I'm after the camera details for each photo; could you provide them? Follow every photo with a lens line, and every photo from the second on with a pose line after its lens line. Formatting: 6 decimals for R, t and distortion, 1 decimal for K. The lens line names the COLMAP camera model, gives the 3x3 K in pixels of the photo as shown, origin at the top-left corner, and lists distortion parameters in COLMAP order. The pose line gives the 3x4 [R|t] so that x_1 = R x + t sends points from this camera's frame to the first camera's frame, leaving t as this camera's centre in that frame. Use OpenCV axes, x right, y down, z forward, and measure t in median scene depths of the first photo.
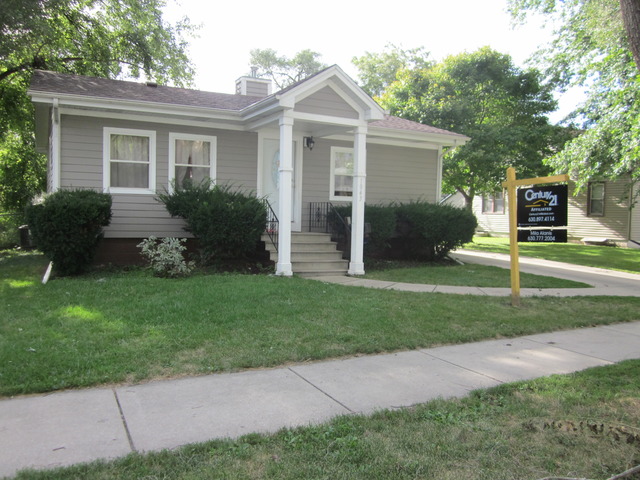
lens RADIAL K [[532.3, 0, 318.7], [0, 532.3, 241.2], [0, 0, 1]] dist [-0.049710, 0.020618]
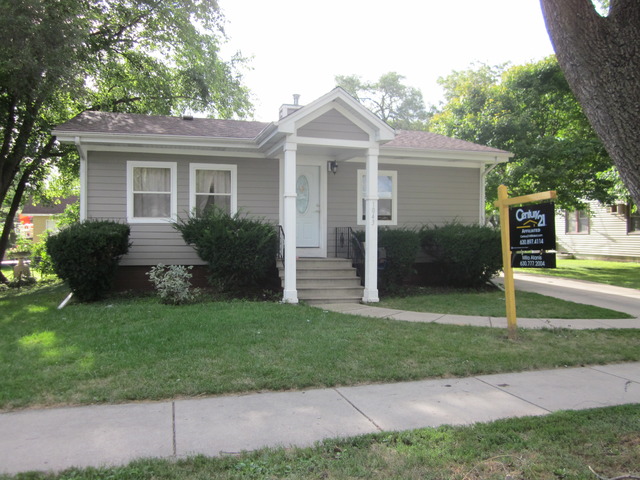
lens RADIAL K [[532.3, 0, 318.1], [0, 532.3, 243.5], [0, 0, 1]] dist [-0.049710, 0.020618]
pose [[0.979706, -0.016047, -0.199795, 0.175945], [0.007902, 0.999107, -0.041497, -0.003587], [0.200282, 0.039076, 0.978959, 0.043356]]
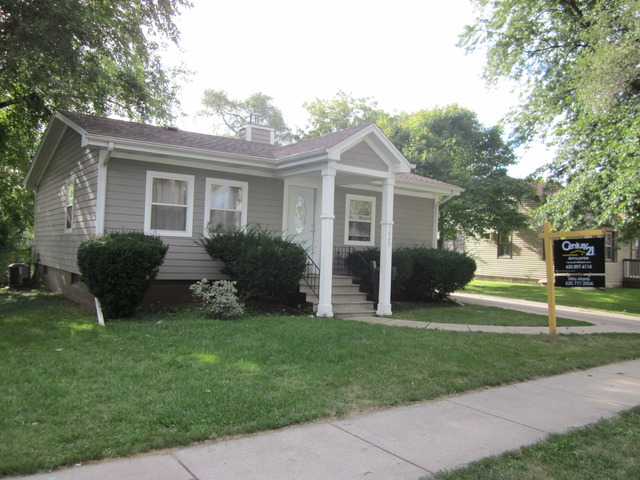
lens RADIAL K [[532.3, 0, 319.2], [0, 532.3, 238.3], [0, 0, 1]] dist [-0.049710, 0.020618]
pose [[0.990102, 0.016368, 0.139395, -0.216833], [-0.005506, 0.996942, -0.077950, -0.007740], [-0.140244, 0.076411, 0.987164, -0.047889]]
